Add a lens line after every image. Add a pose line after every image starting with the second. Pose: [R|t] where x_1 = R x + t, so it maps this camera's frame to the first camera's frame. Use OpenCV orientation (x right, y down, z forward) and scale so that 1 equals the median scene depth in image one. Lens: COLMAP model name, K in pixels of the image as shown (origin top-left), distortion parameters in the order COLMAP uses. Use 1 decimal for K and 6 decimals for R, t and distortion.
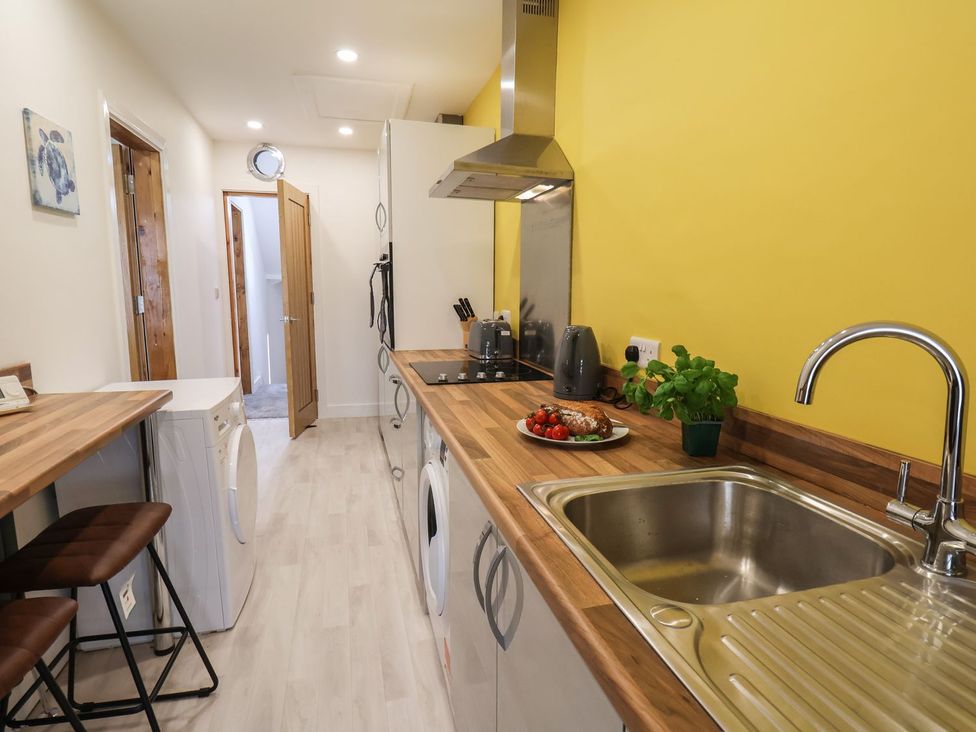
lens RADIAL K [[515.6, 0, 488.0], [0, 515.6, 366.0], [0, 0, 1]] dist [-0.004730, -0.000786]
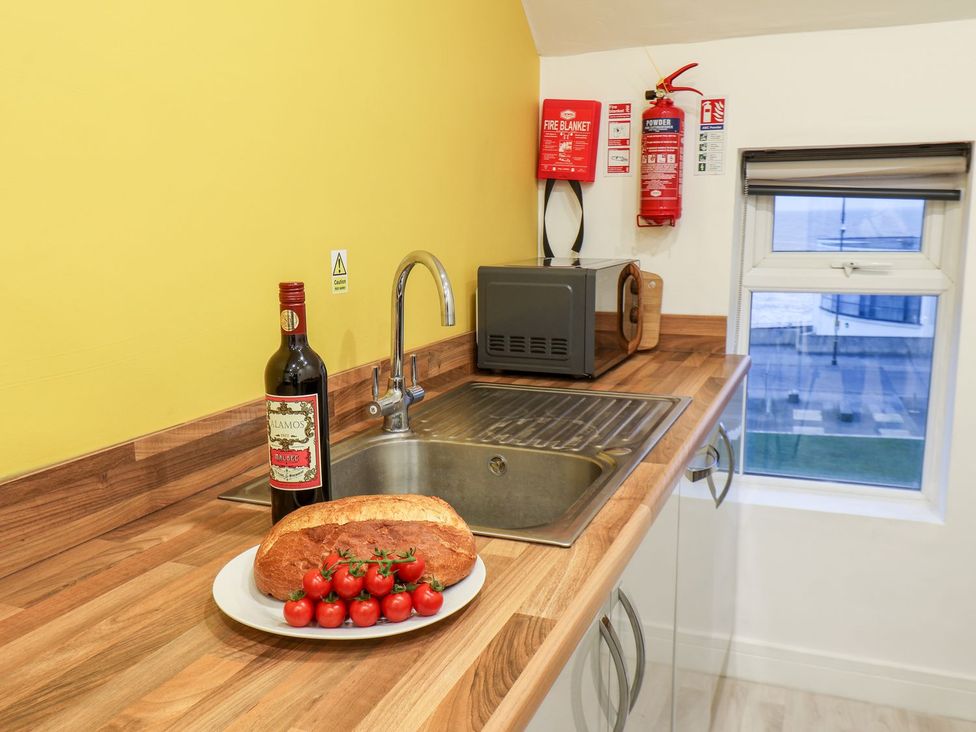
lens RADIAL K [[893.3, 0, 488.0], [0, 893.3, 366.0], [0, 0, 1]] dist [-0.006119, -0.002568]
pose [[-0.801660, -0.103629, 0.588730, -0.434073], [0.084795, 0.955187, 0.283597, -0.266334], [-0.591736, 0.277270, -0.756948, 1.618854]]
